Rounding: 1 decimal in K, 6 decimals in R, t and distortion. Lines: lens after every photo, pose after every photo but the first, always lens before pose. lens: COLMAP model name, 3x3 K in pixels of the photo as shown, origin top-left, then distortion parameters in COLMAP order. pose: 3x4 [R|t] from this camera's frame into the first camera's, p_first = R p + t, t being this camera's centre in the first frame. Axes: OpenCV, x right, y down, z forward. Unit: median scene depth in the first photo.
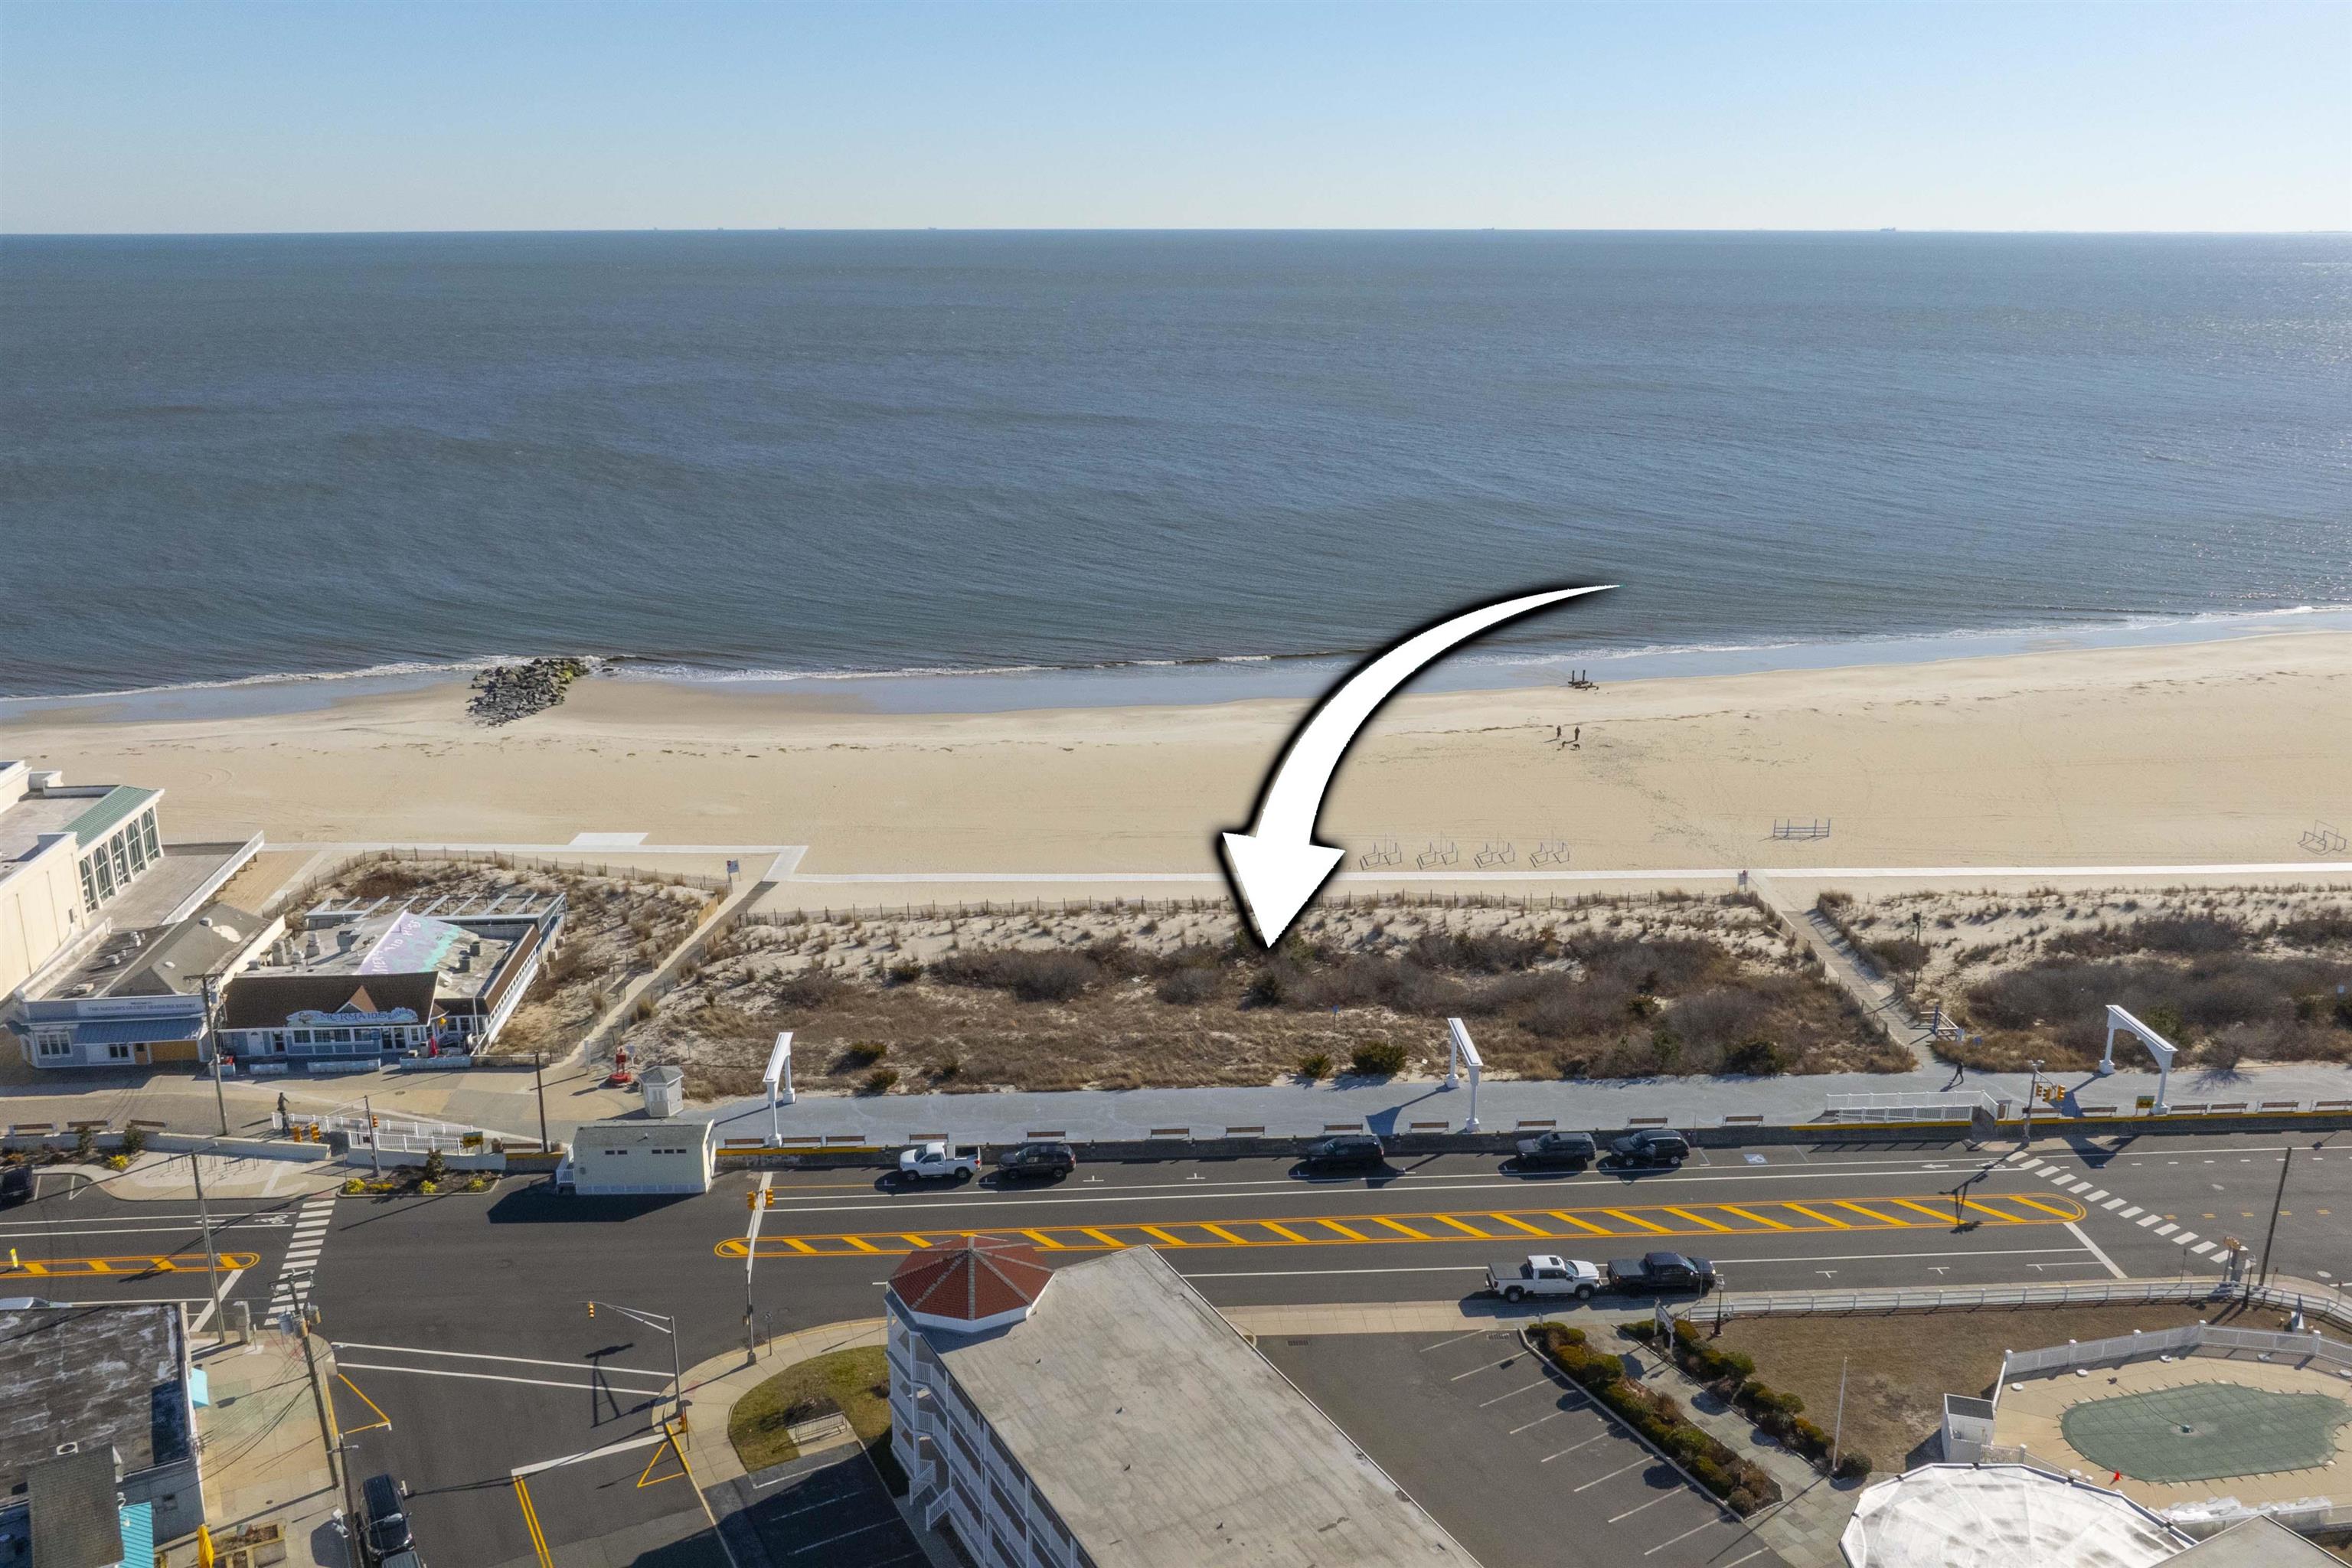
lens RADIAL K [[1969.4, 0, 1170.6], [0, 1969.4, 773.6], [0, 0, 1]] dist [-0.001355, -0.053529]
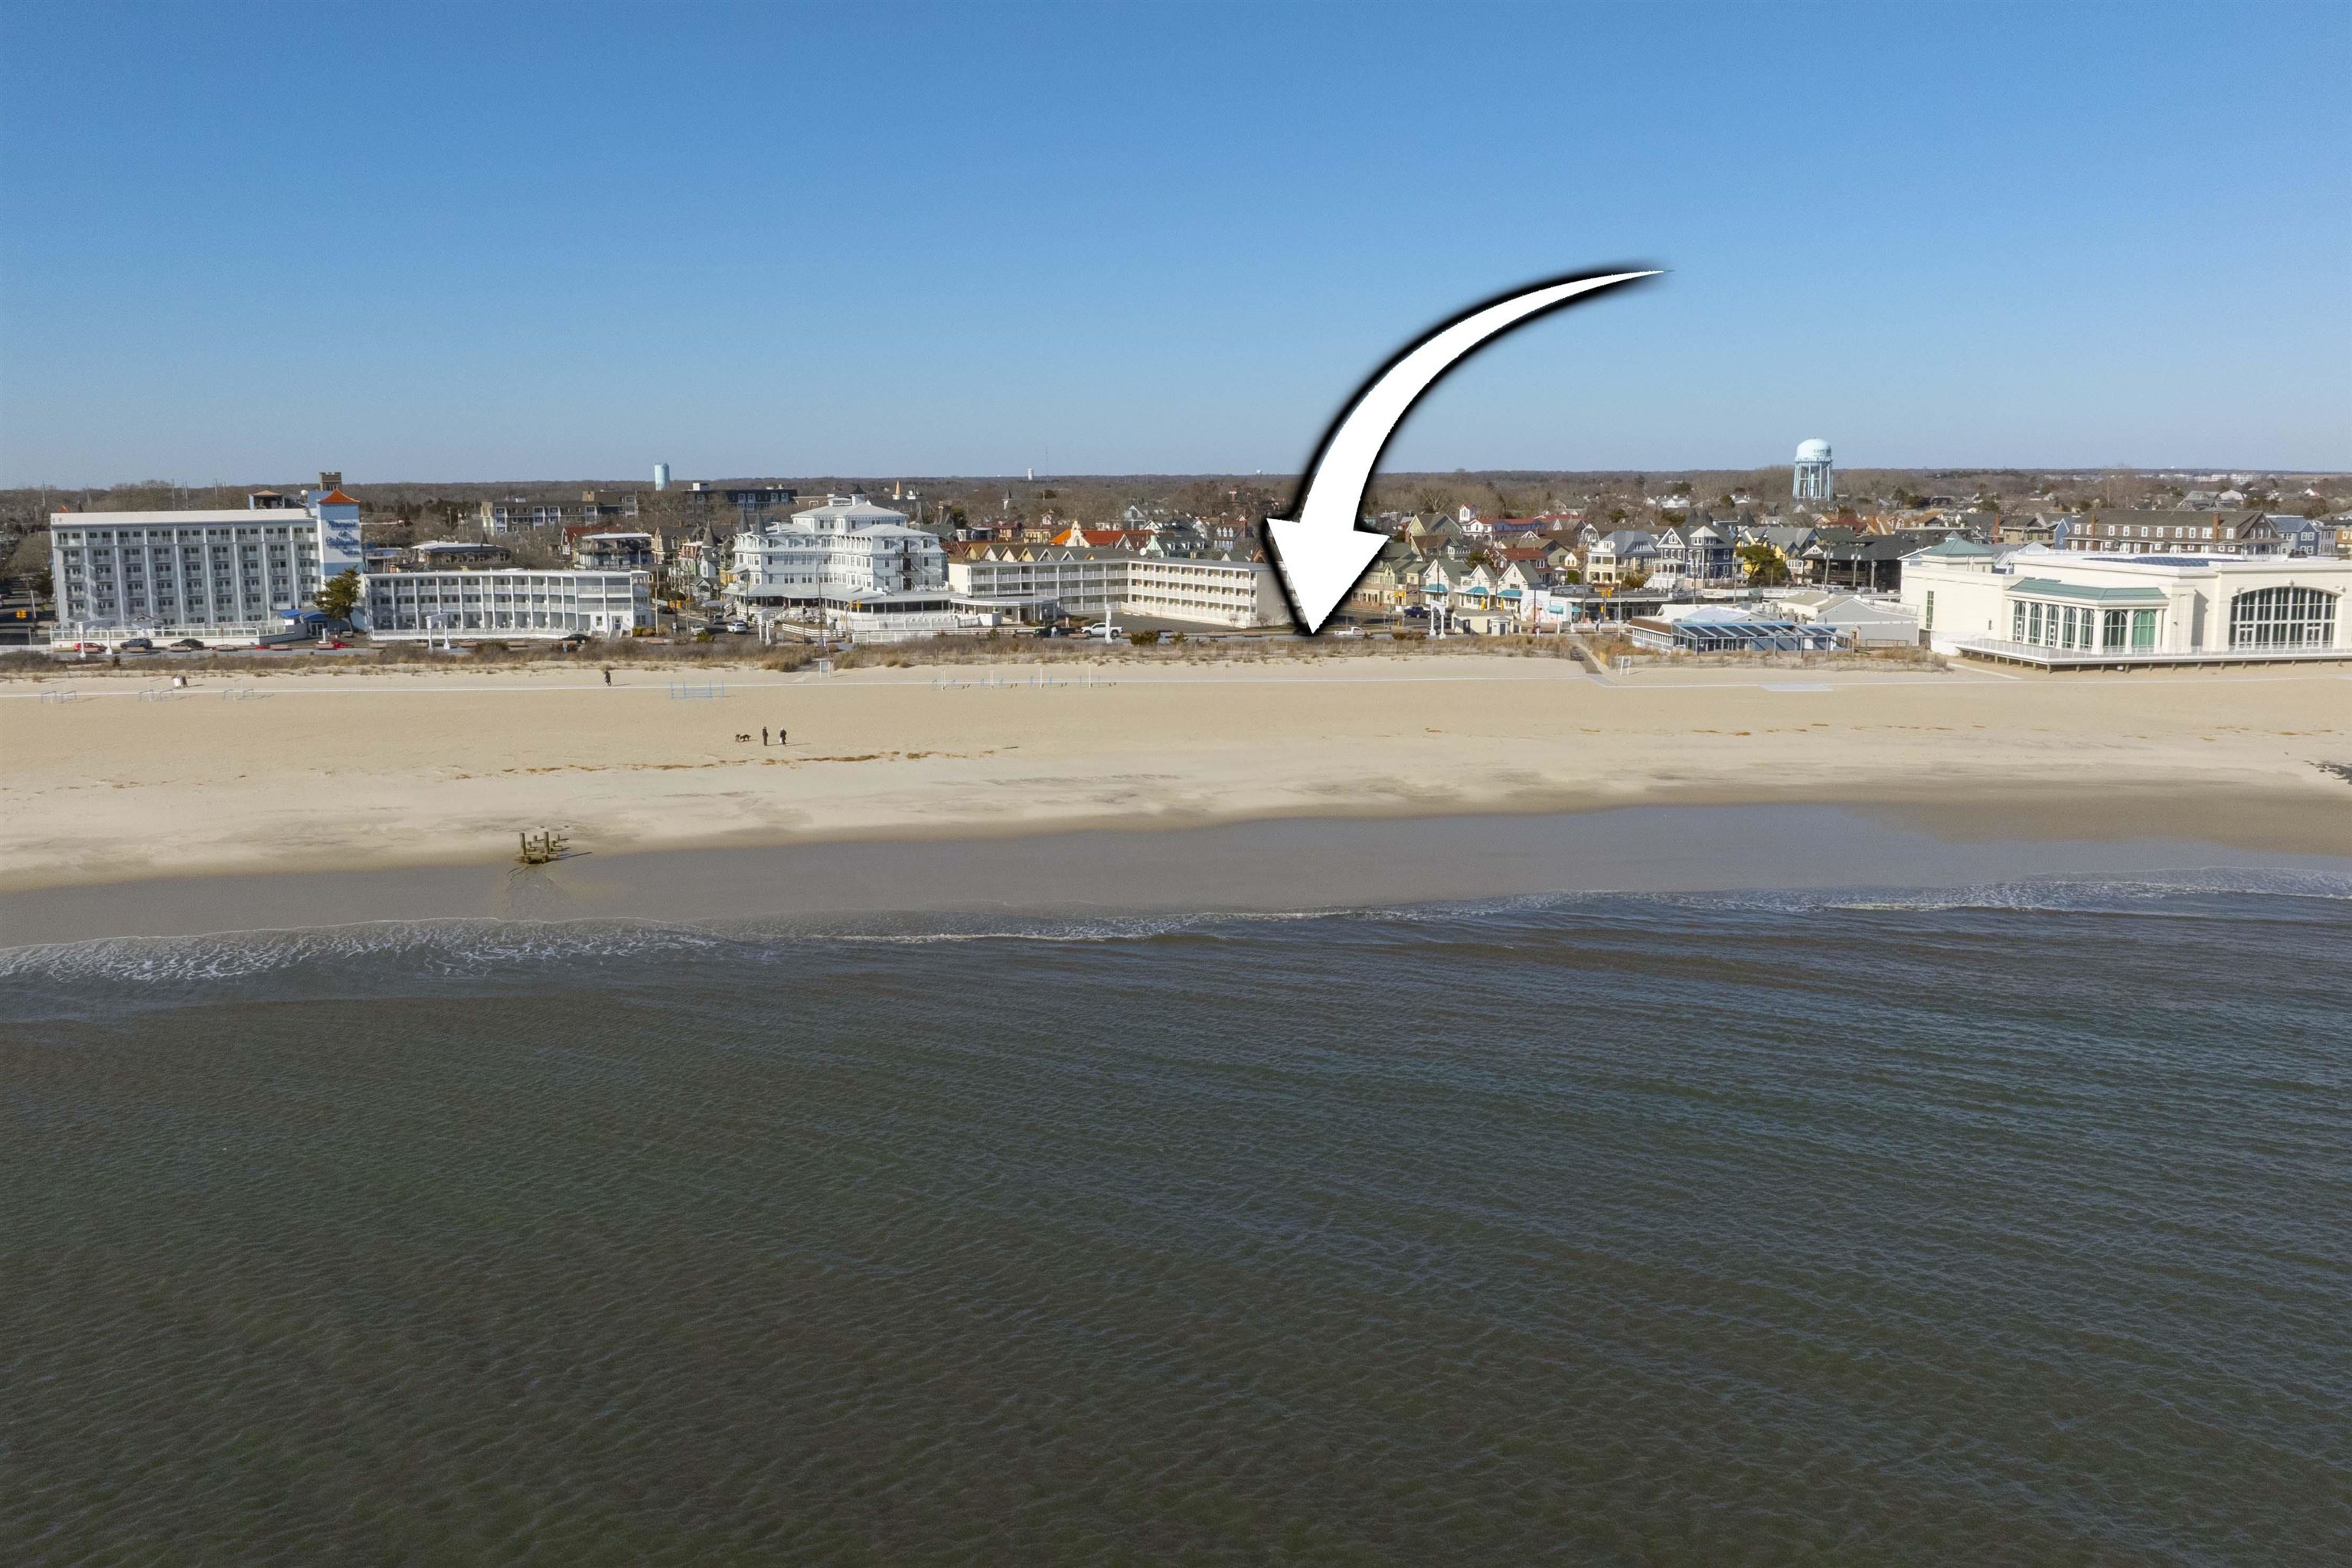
lens RADIAL K [[1969.4, 0, 1170.6], [0, 1969.4, 773.6], [0, 0, 1]] dist [-0.001355, -0.053529]
pose [[-0.999913, 0.010230, -0.008281, 0.090549], [0.005919, 0.911492, 0.411275, -0.473223], [0.011756, 0.411190, -0.911474, 2.545243]]
